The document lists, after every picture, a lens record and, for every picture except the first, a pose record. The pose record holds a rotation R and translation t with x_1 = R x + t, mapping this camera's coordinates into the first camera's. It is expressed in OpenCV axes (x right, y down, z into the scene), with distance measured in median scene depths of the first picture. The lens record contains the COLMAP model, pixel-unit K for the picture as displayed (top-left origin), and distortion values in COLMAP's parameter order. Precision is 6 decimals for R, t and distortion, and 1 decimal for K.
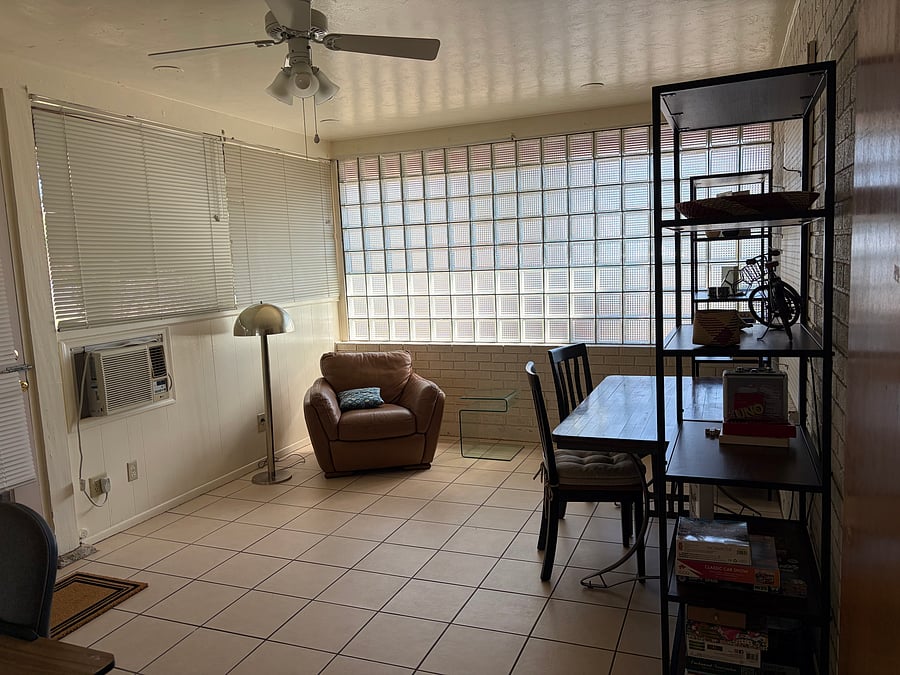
lens RADIAL K [[679.7, 0, 457.7], [0, 679.7, 335.0], [0, 0, 1]] dist [0.032182, -0.022318]
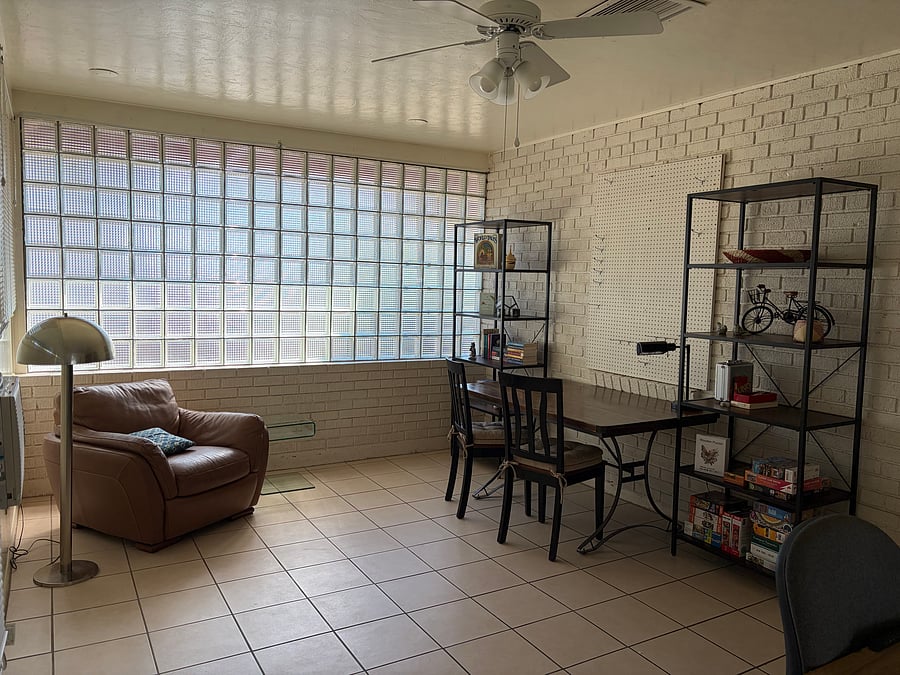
lens RADIAL K [[679.7, 0, 453.7], [0, 679.7, 338.5], [0, 0, 1]] dist [0.032182, -0.022318]
pose [[0.619537, -0.010776, 0.784893, -0.537736], [0.029246, 0.999528, -0.009362, -0.007928], [-0.784422, 0.028755, 0.619560, 0.251141]]
